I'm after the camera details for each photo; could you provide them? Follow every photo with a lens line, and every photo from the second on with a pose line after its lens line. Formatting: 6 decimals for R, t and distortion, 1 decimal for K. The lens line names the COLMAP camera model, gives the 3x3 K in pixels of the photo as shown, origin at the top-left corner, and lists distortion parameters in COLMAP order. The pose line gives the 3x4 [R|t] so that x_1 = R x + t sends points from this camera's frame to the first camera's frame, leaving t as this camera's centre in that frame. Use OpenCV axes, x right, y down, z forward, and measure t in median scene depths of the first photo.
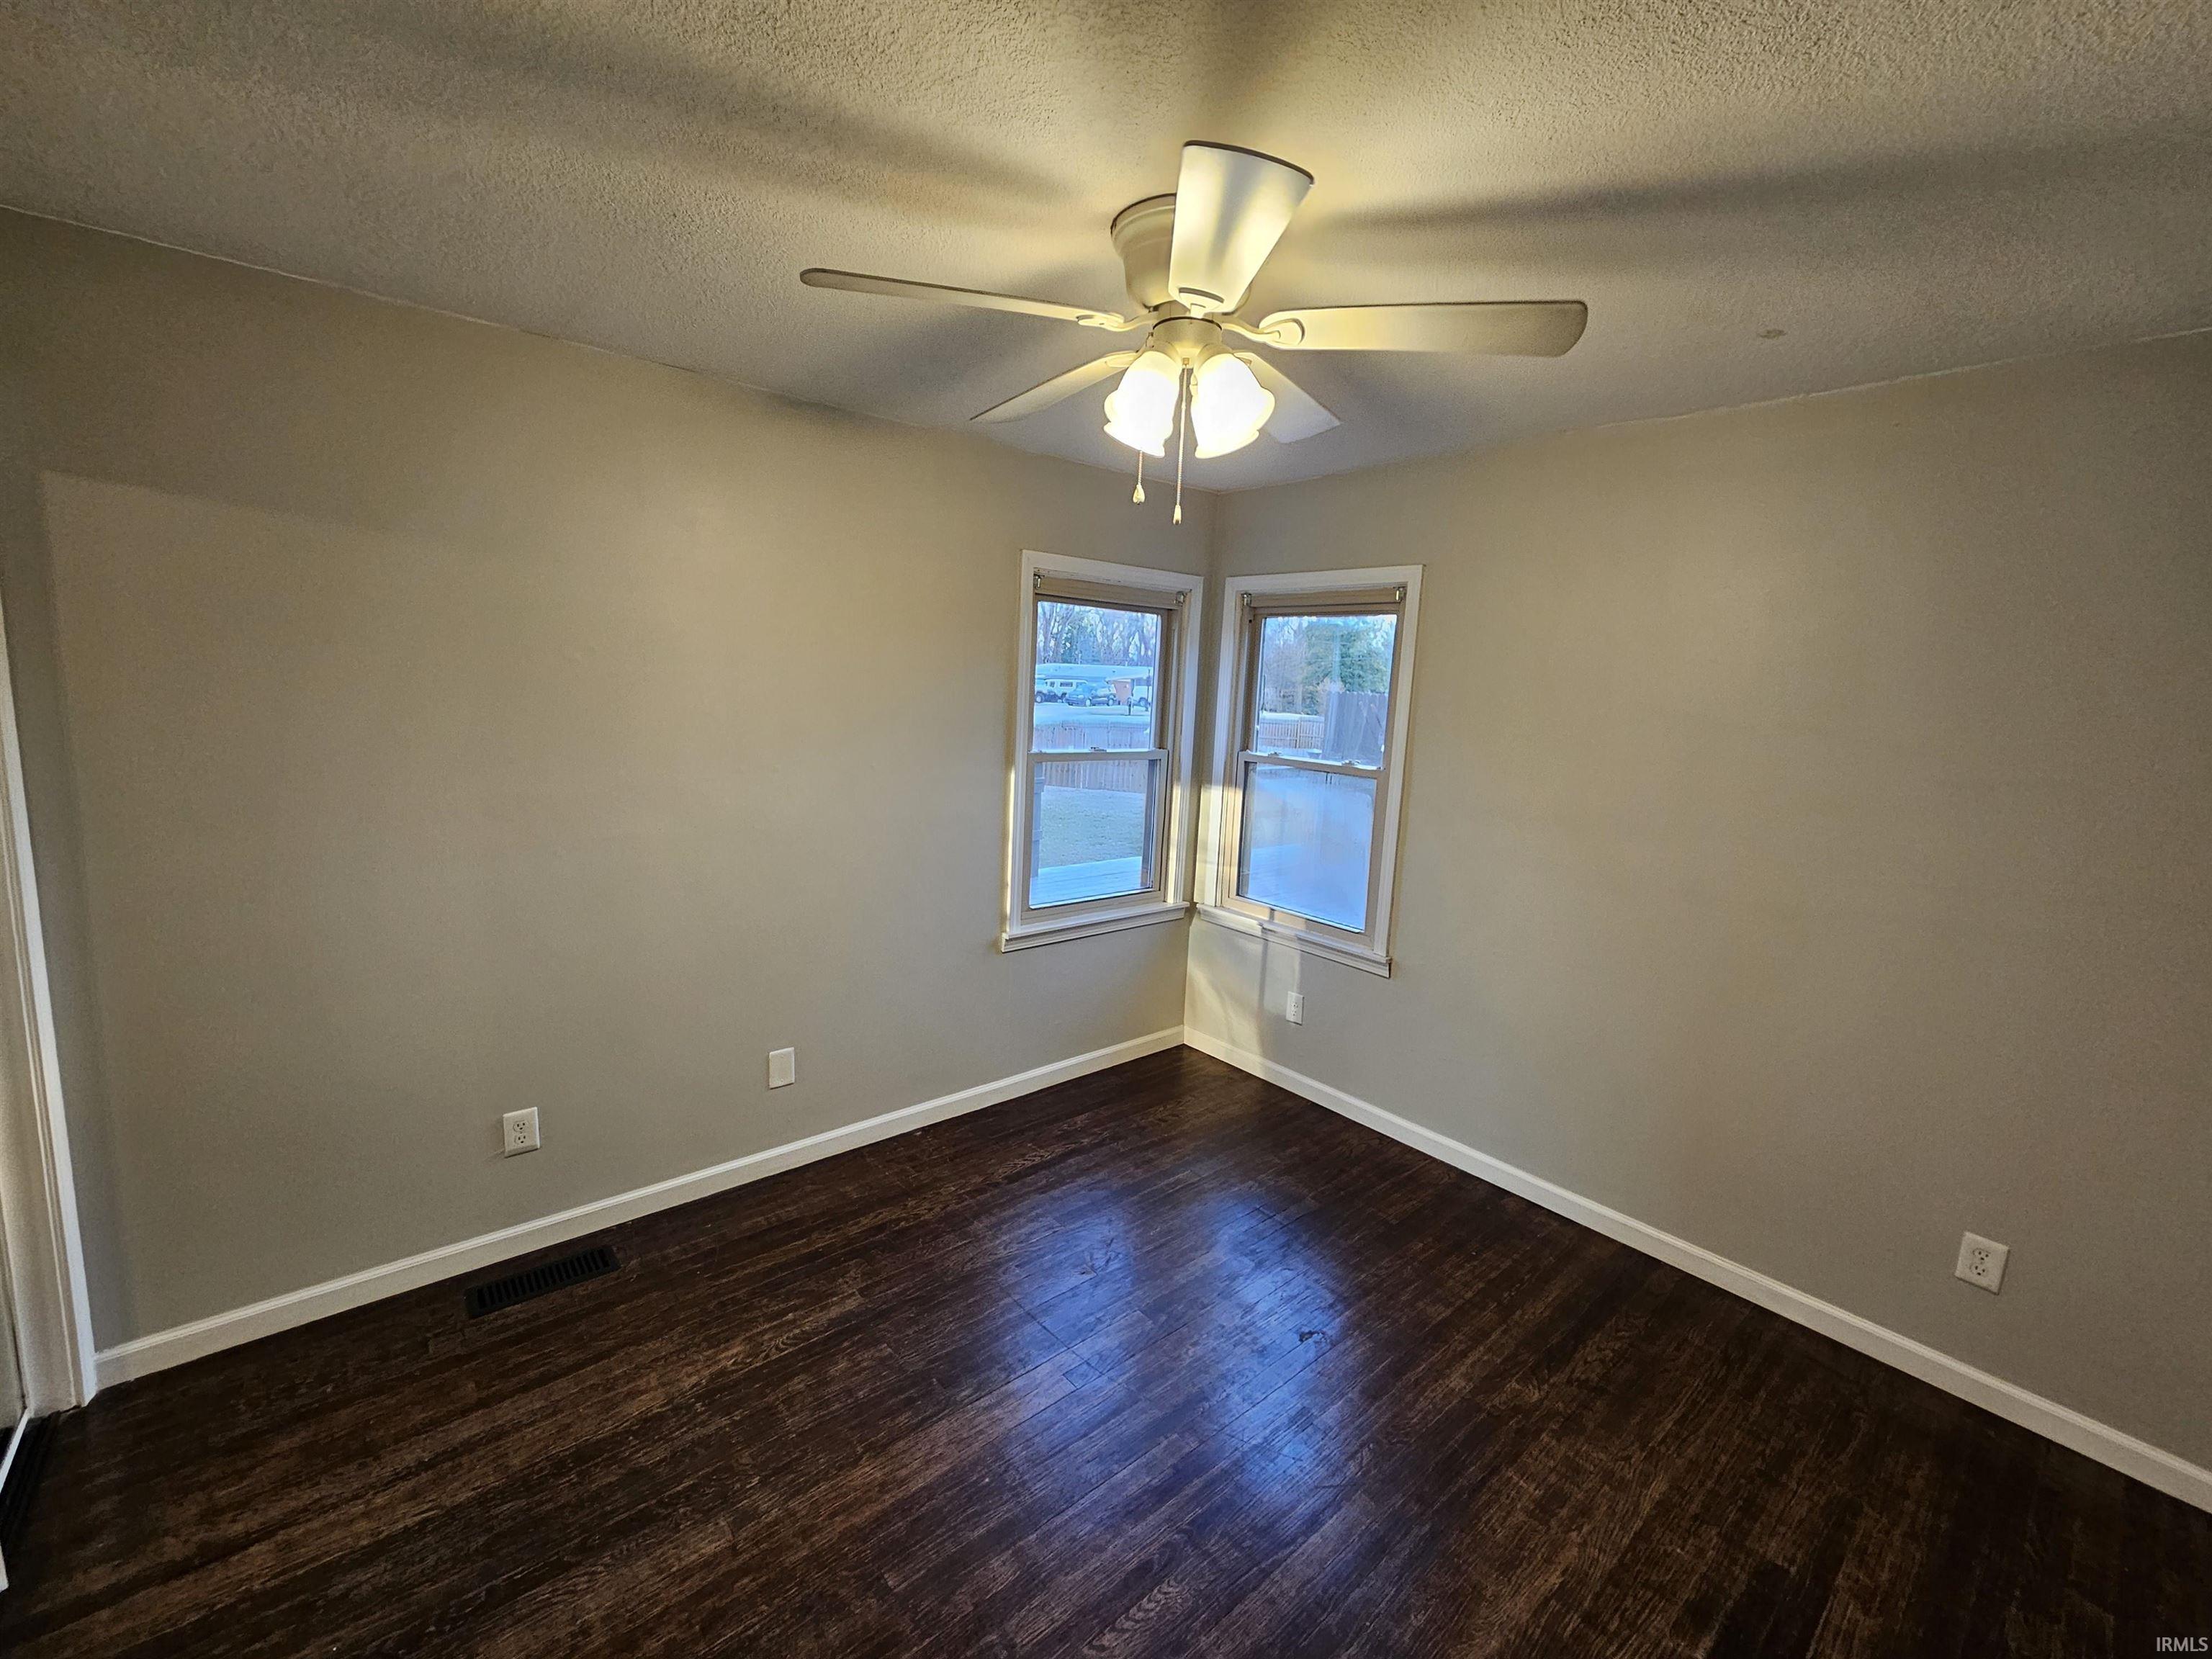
lens RADIAL K [[911.8, 0, 1115.9], [0, 911.8, 816.5], [0, 0, 1]] dist [0.002537, -0.000533]
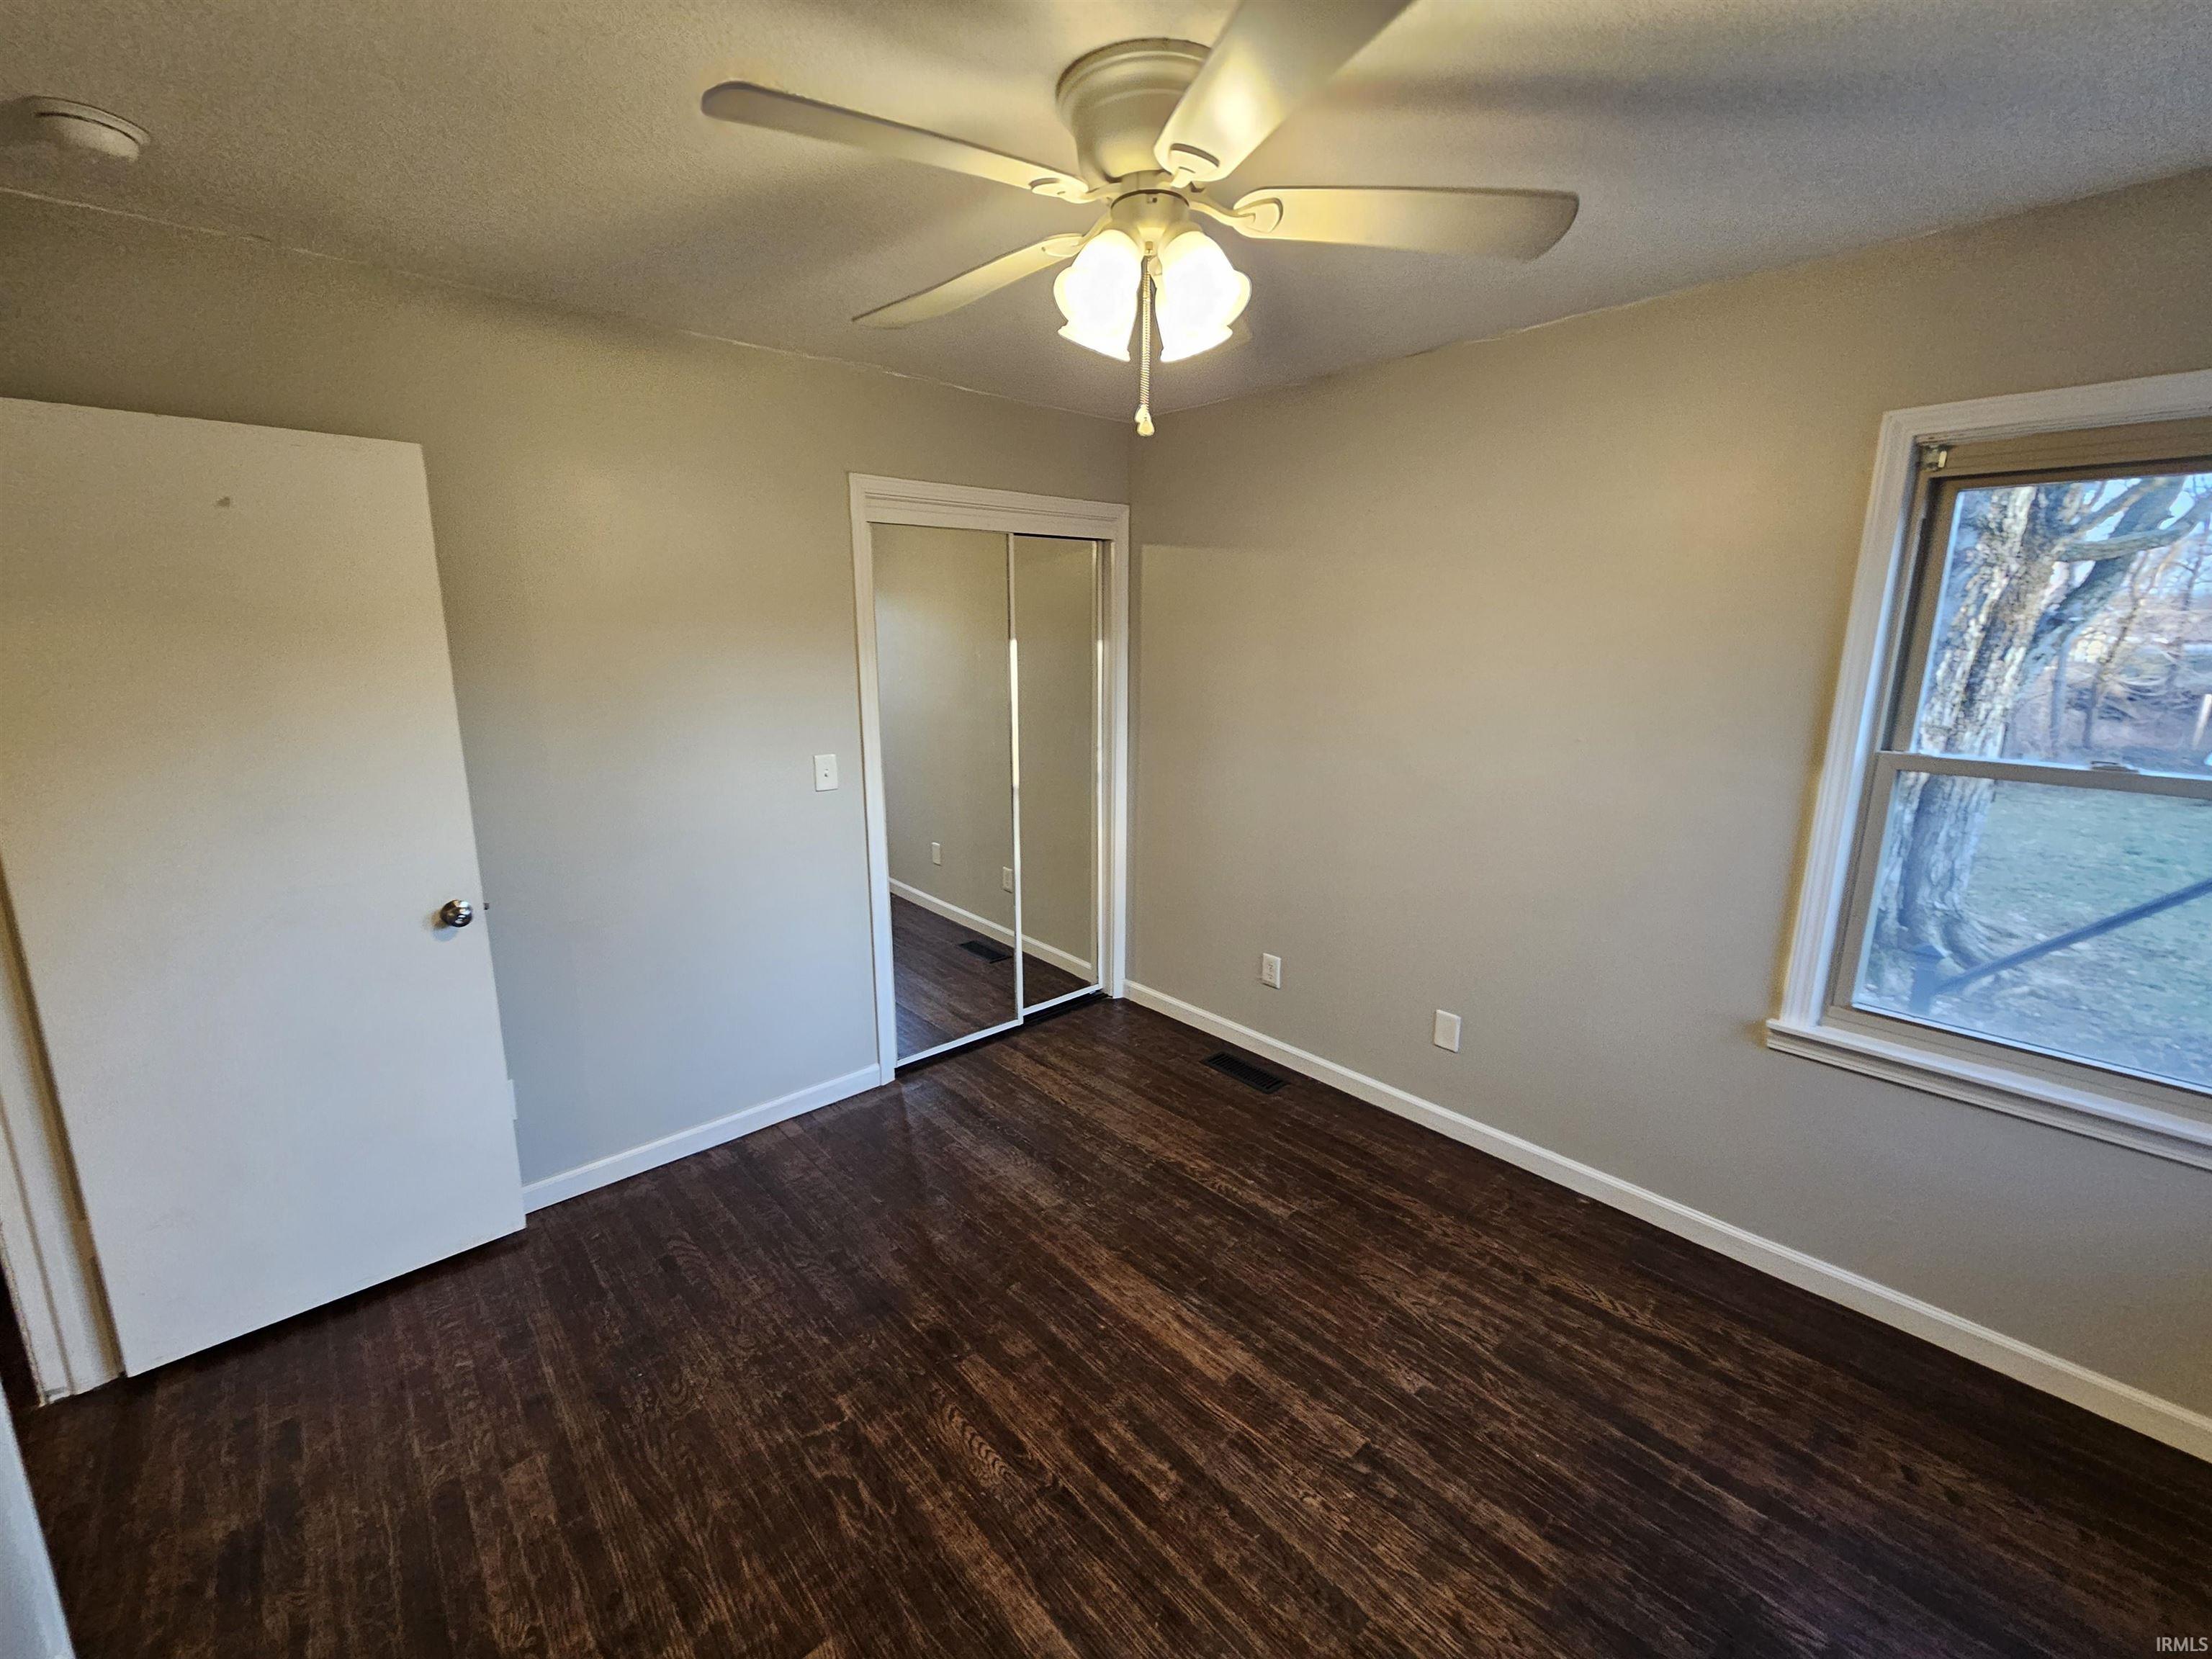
lens RADIAL K [[911.8, 0, 1115.9], [0, 911.8, 816.5], [0, 0, 1]] dist [0.002537, -0.000533]
pose [[0.035330, 0.156019, -0.987122, 0.836909], [-0.152814, 0.976966, 0.148944, -0.069339], [0.987623, 0.145584, 0.058358, 0.803506]]
